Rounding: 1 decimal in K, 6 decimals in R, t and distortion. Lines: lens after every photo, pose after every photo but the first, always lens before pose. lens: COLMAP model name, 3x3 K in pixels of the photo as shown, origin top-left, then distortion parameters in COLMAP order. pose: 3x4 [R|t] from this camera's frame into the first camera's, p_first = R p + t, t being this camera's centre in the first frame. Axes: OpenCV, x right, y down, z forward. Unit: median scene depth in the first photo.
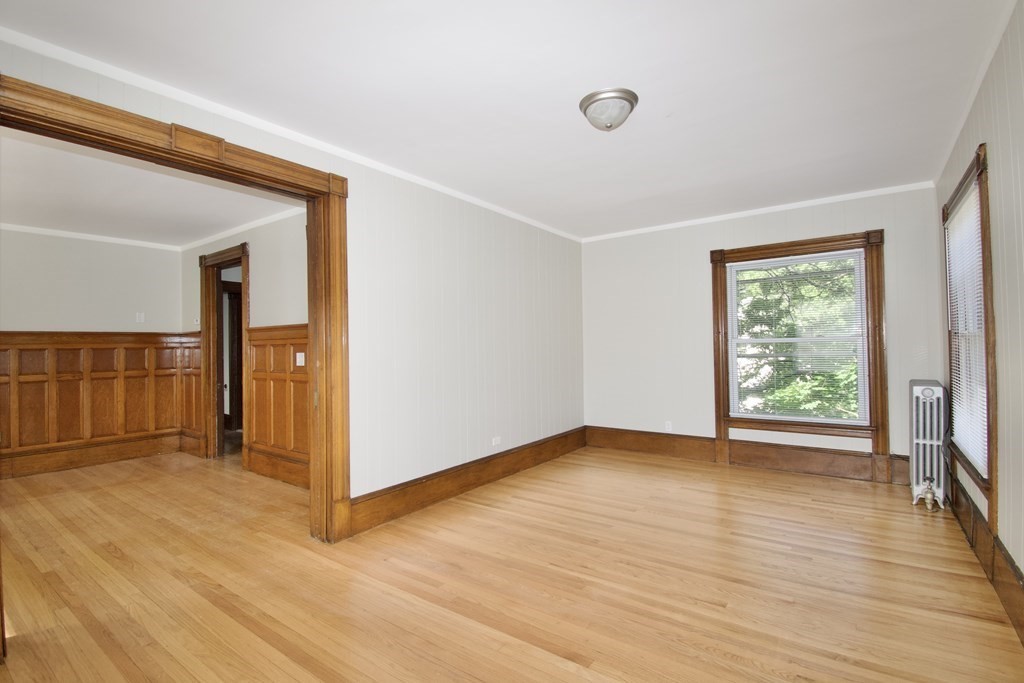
lens RADIAL K [[473.0, 0, 515.4], [0, 473.0, 338.5], [0, 0, 1]] dist [0.013994, -0.023415]
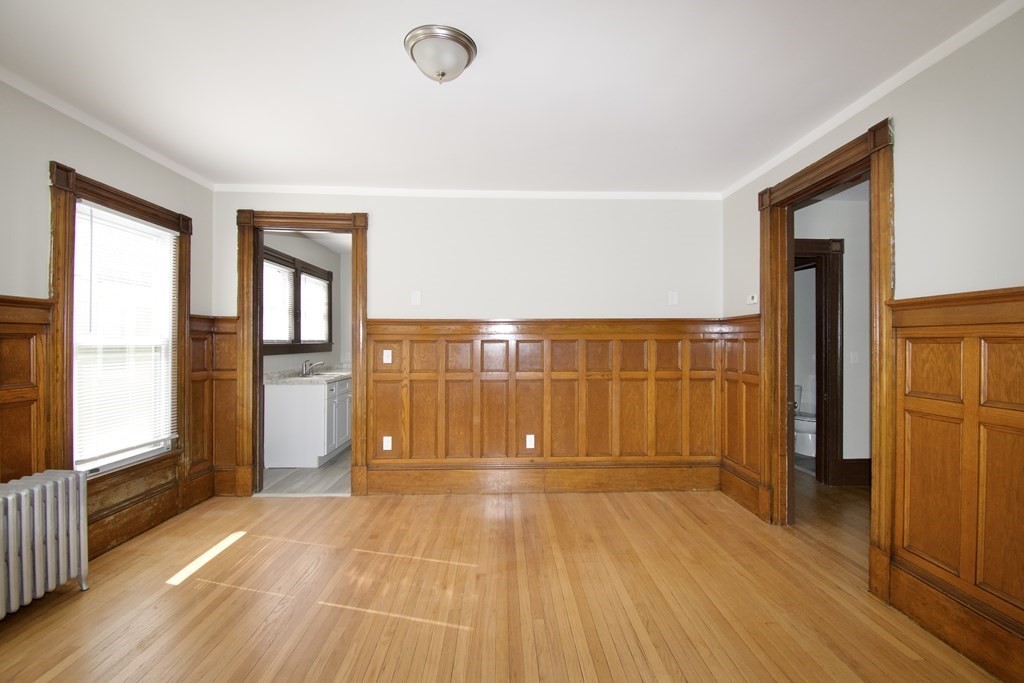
lens RADIAL K [[465.6, 0, 520.0], [0, 465.6, 342.1], [0, 0, 1]] dist [0.011913, -0.020971]
pose [[0.614753, 0.016720, -0.788543, -0.389455], [0.001135, 0.999755, 0.022083, 0.007346], [0.788719, -0.014470, 0.614583, 0.390438]]
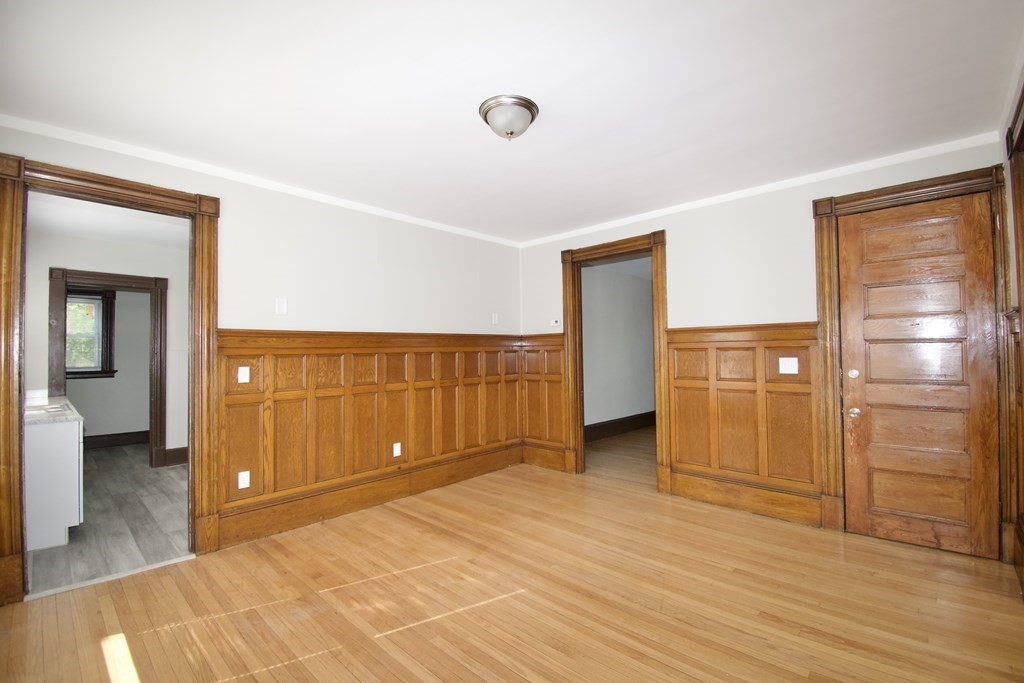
lens RADIAL K [[448.1, 0, 514.7], [0, 448.1, 340.5], [0, 0, 1]] dist [0.017930, -0.025335]
pose [[0.991648, -0.000425, -0.128971, -0.668799], [-0.000694, 0.999962, -0.008633, 0.006179], [0.128970, 0.008650, 0.991611, 0.138102]]
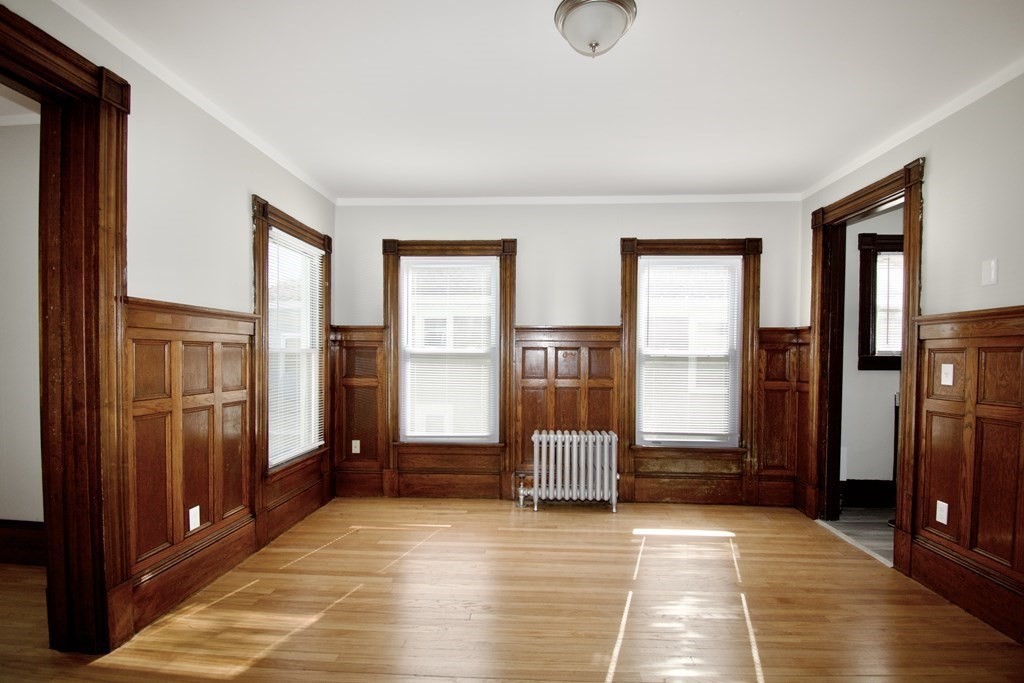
lens RADIAL K [[457.8, 0, 503.3], [0, 457.8, 355.3], [0, 0, 1]] dist [0.033733, -0.041559]
pose [[-0.839495, 0.016136, -0.543127, -0.484937], [0.020021, 0.999799, -0.001241, 0.018519], [0.542998, -0.011916, -0.839650, 0.816751]]
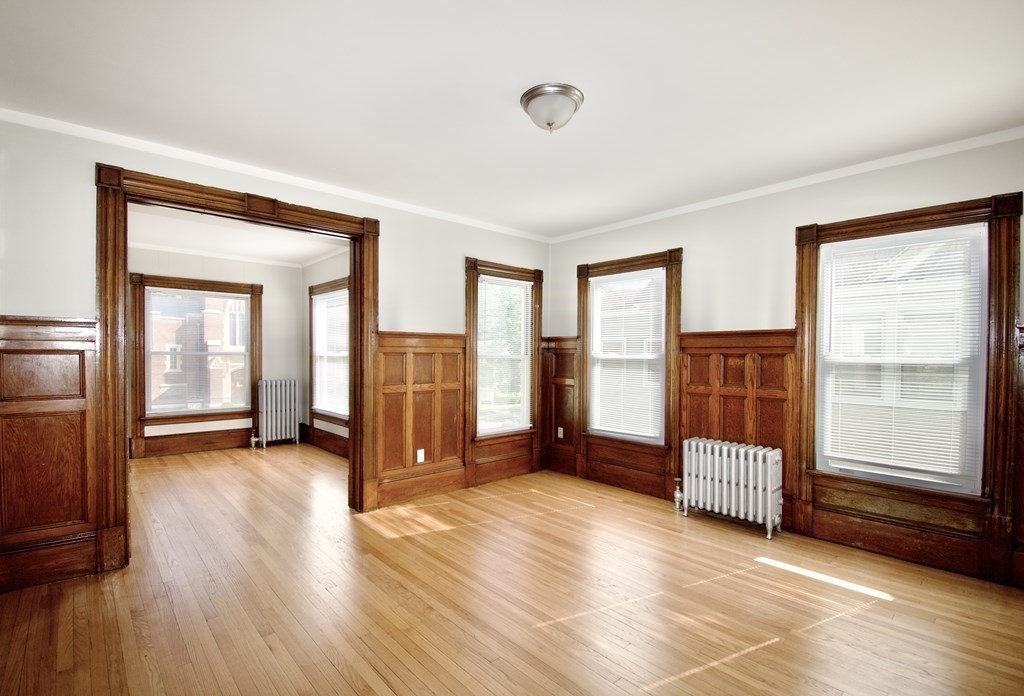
lens RADIAL K [[454.7, 0, 510.3], [0, 454.7, 350.7], [0, 0, 1]] dist [0.022095, -0.027040]
pose [[-0.980202, 0.016695, 0.197296, -0.781051], [0.011967, 0.999613, -0.025131, 0.015807], [-0.197639, -0.022273, -0.980022, 0.999327]]
